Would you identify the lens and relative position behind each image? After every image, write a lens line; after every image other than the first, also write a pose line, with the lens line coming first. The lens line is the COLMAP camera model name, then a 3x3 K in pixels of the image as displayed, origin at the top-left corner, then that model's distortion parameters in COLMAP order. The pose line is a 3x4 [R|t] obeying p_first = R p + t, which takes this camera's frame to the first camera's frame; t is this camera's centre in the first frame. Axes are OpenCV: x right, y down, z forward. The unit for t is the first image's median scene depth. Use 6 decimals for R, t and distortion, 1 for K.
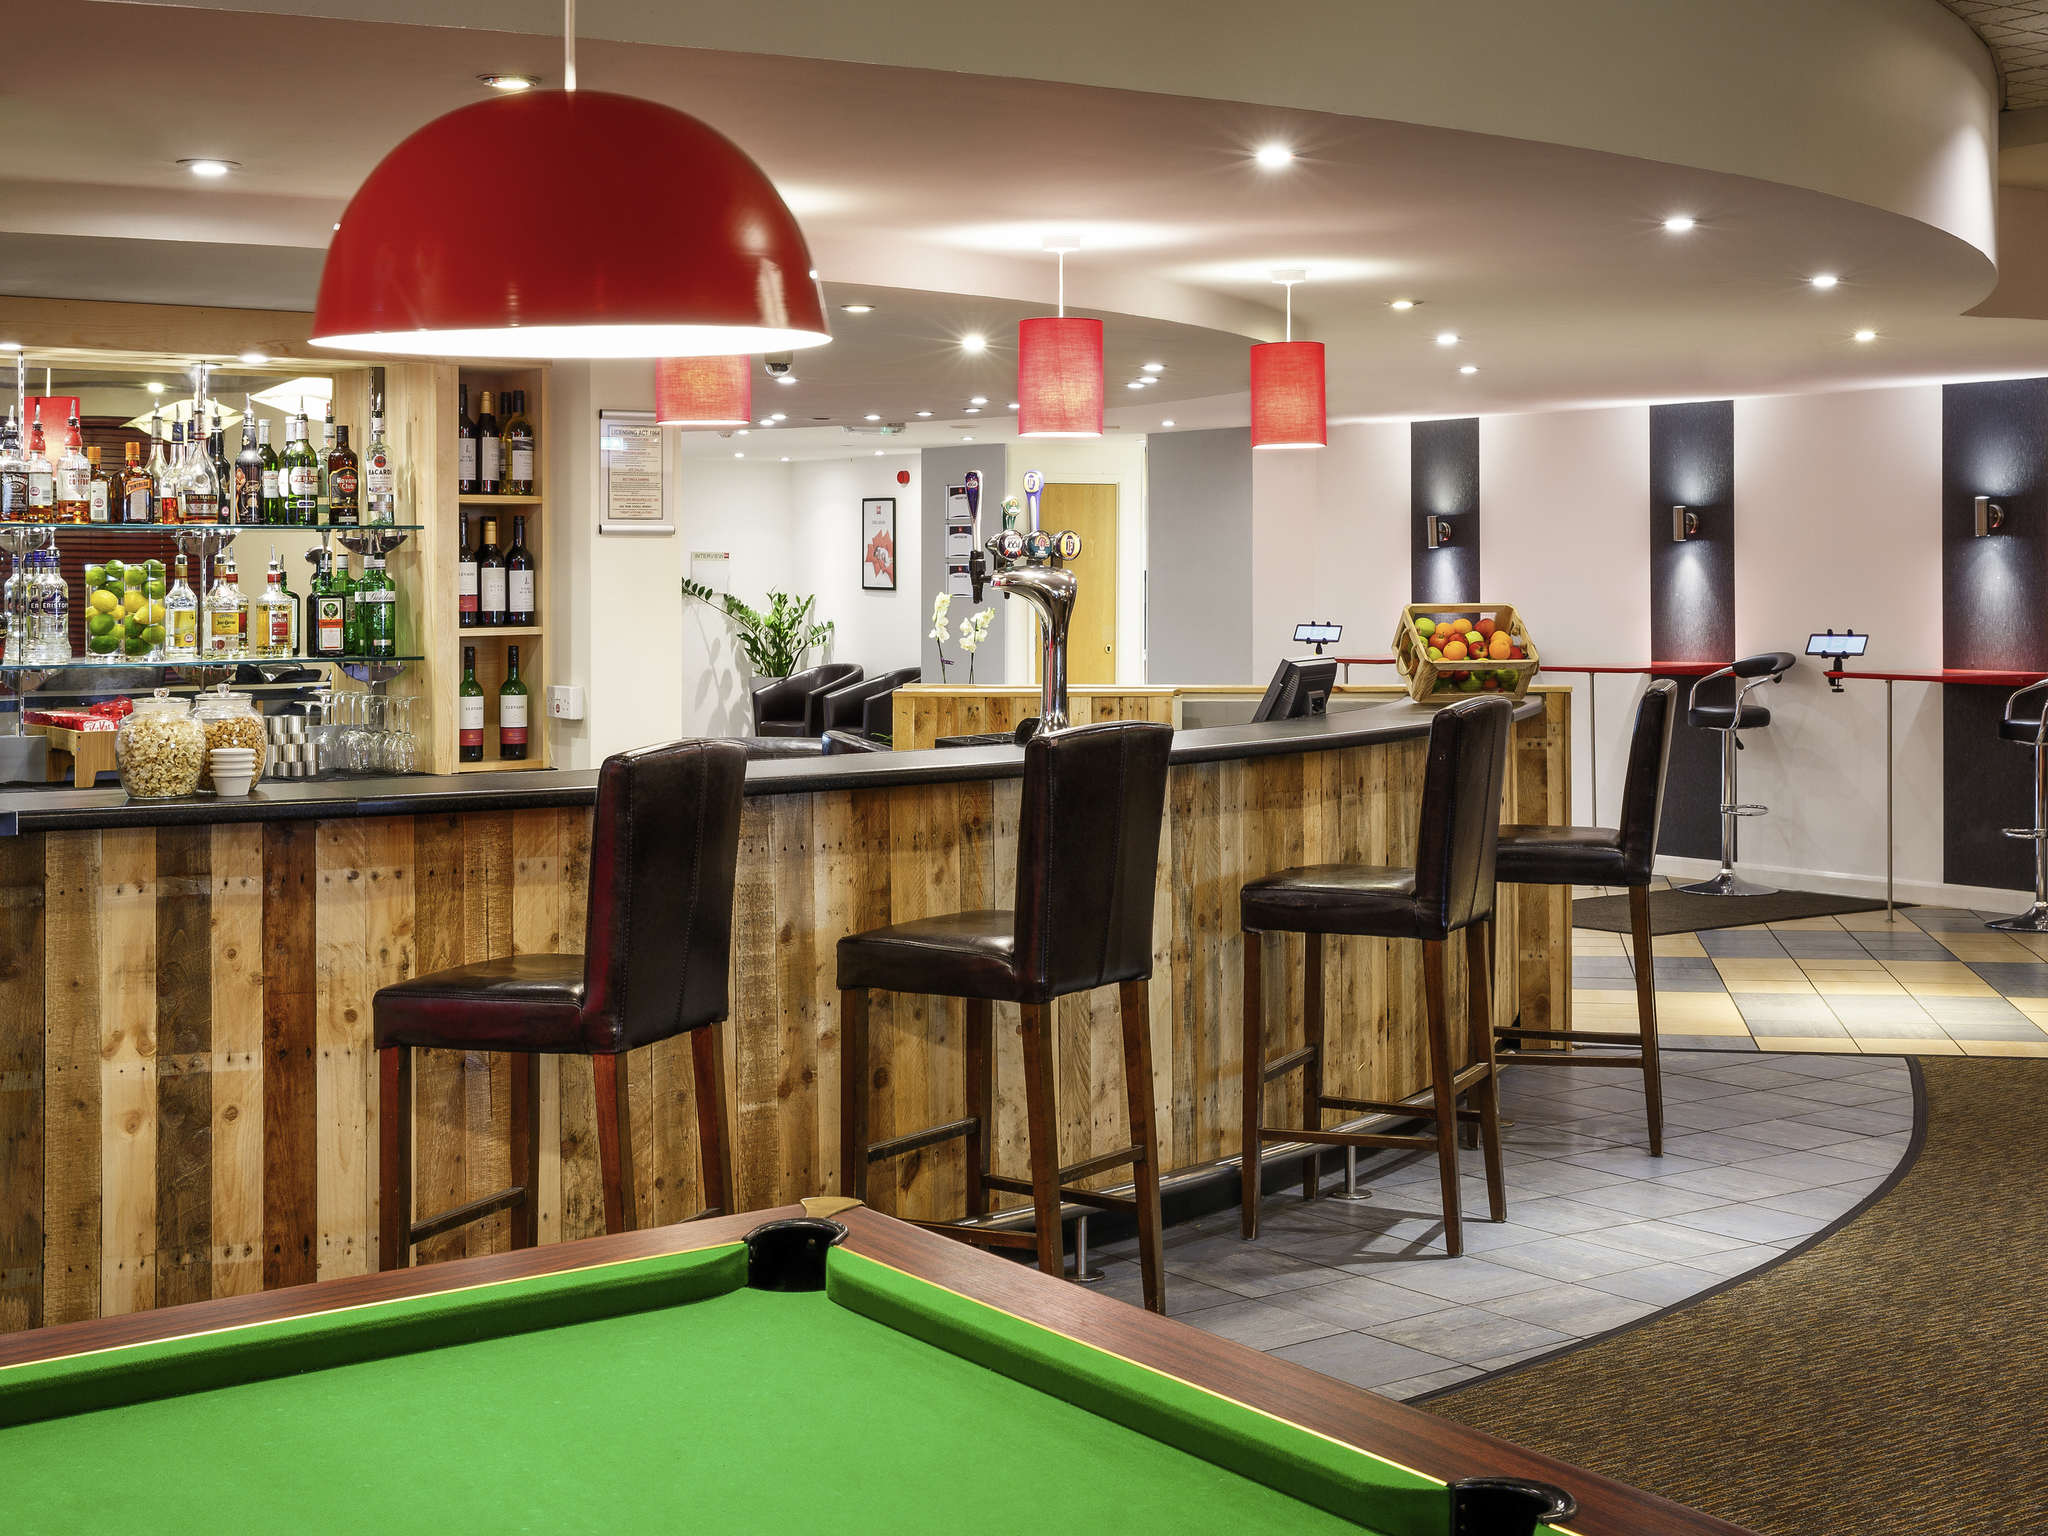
lens RADIAL K [[2534.1, 0, 1022.1], [0, 2534.1, 768.9], [0, 0, 1]] dist [0.090133, 0.000000]
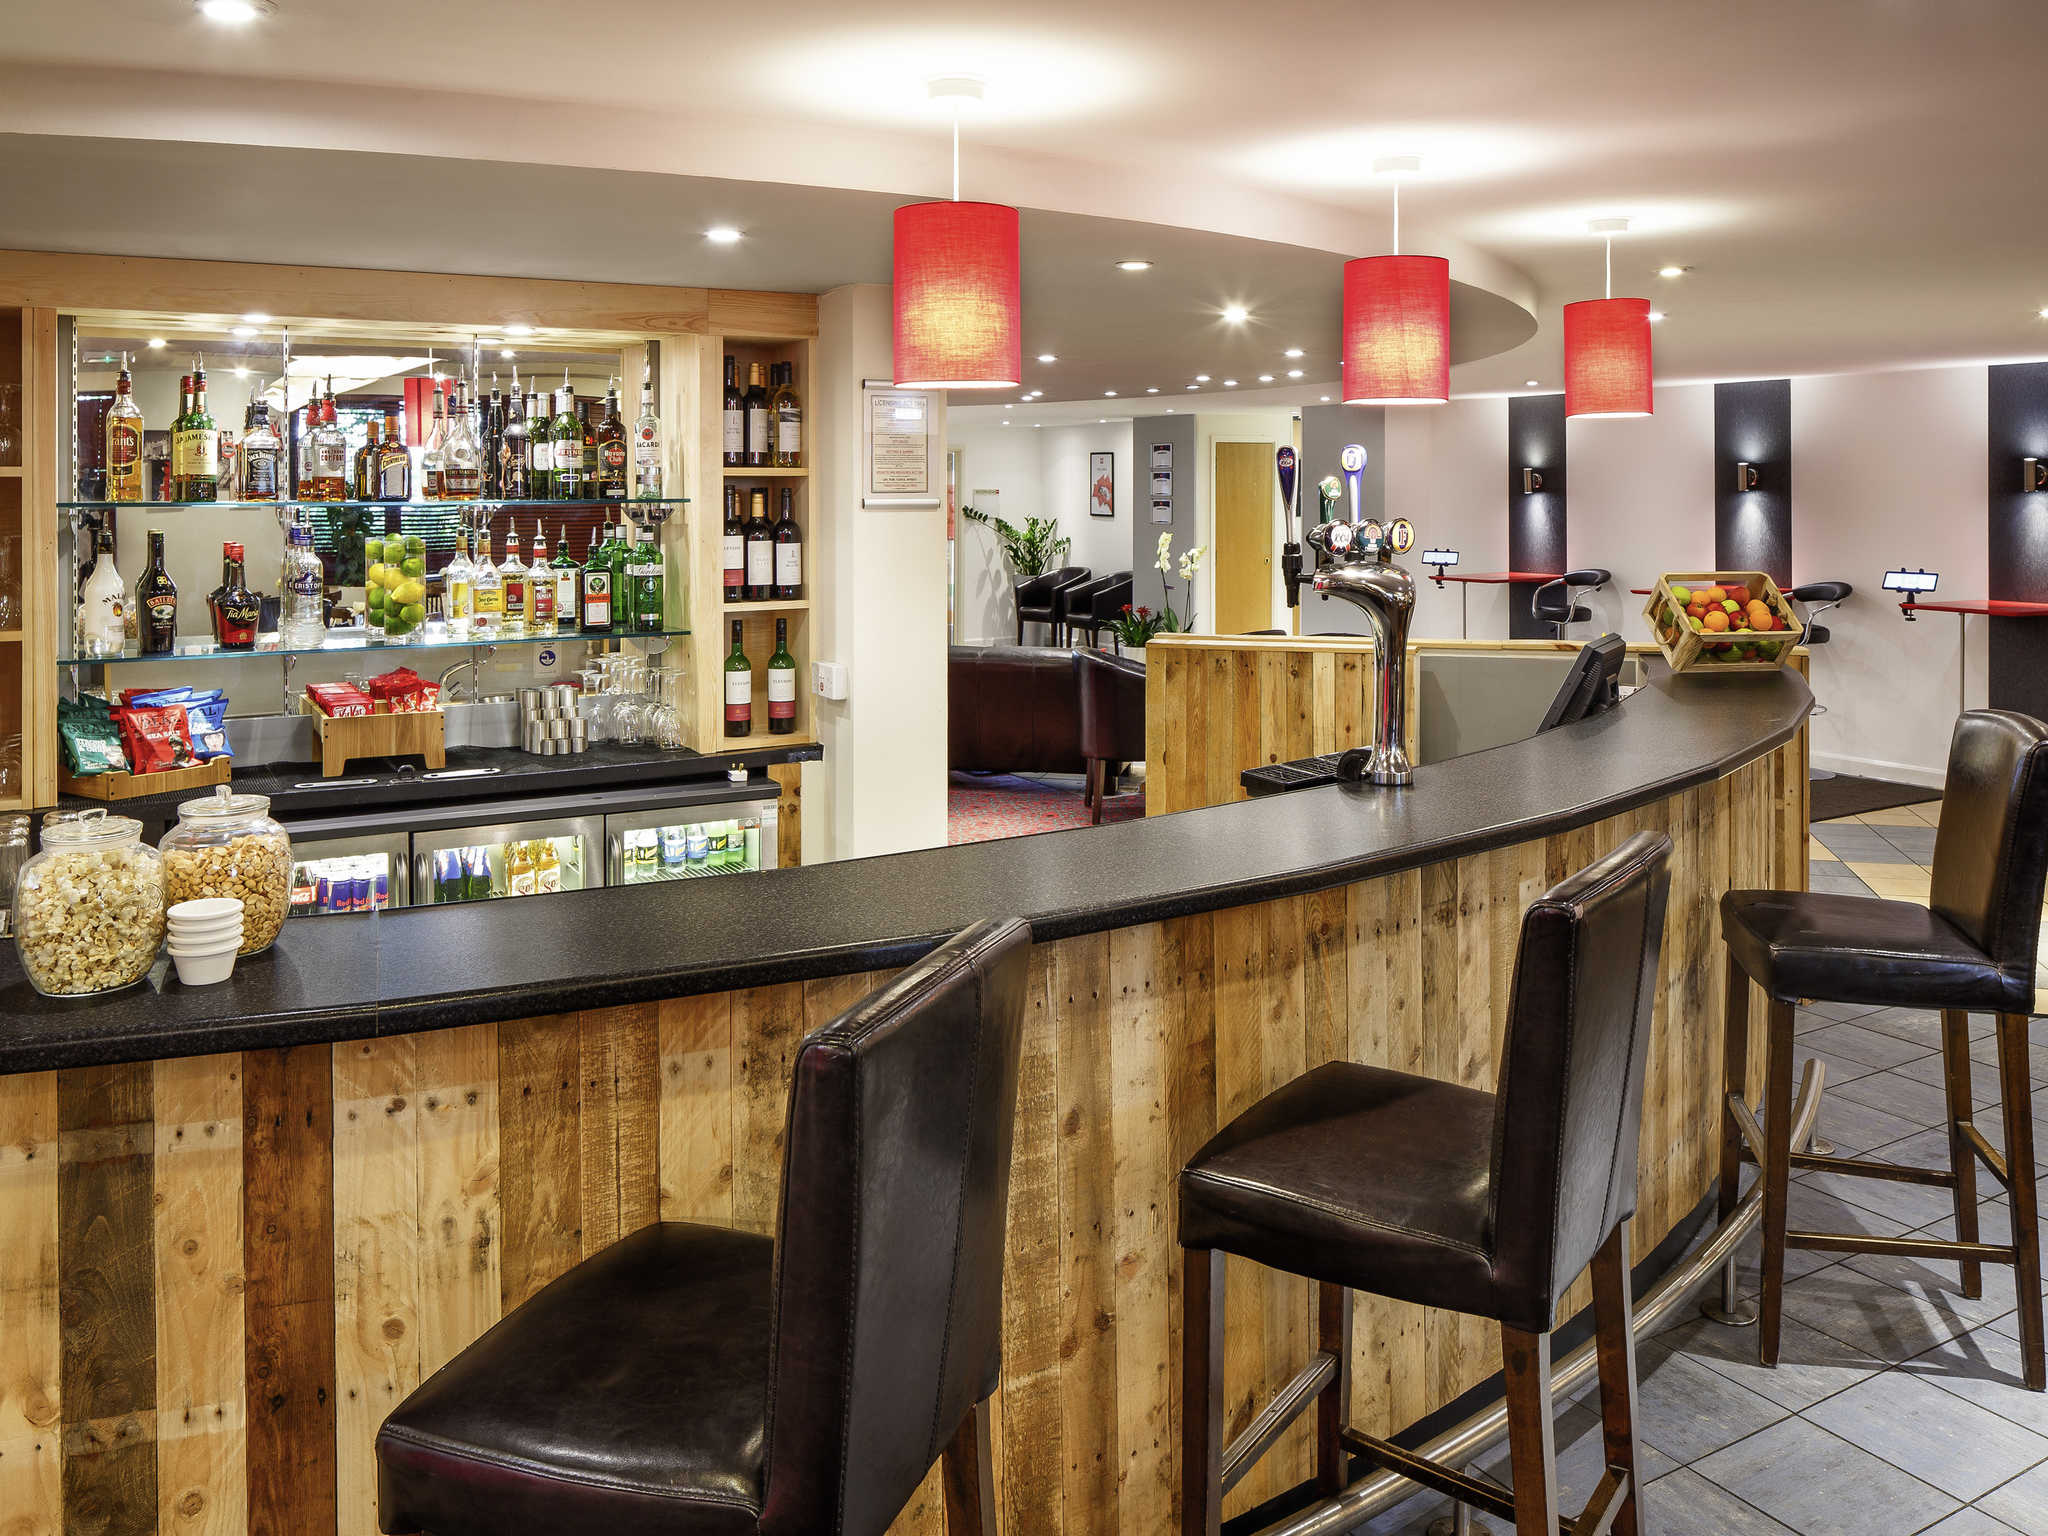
lens RADIAL K [[1565.3, 0, 1118.3], [0, 1565.3, 700.6], [0, 0, 1]] dist [0.012427, 0.004089]
pose [[0.999212, 0.005395, -0.039331, -0.048019], [-0.003300, 0.998582, 0.053140, -0.054999], [0.039561, -0.052968, 0.997812, 0.433004]]
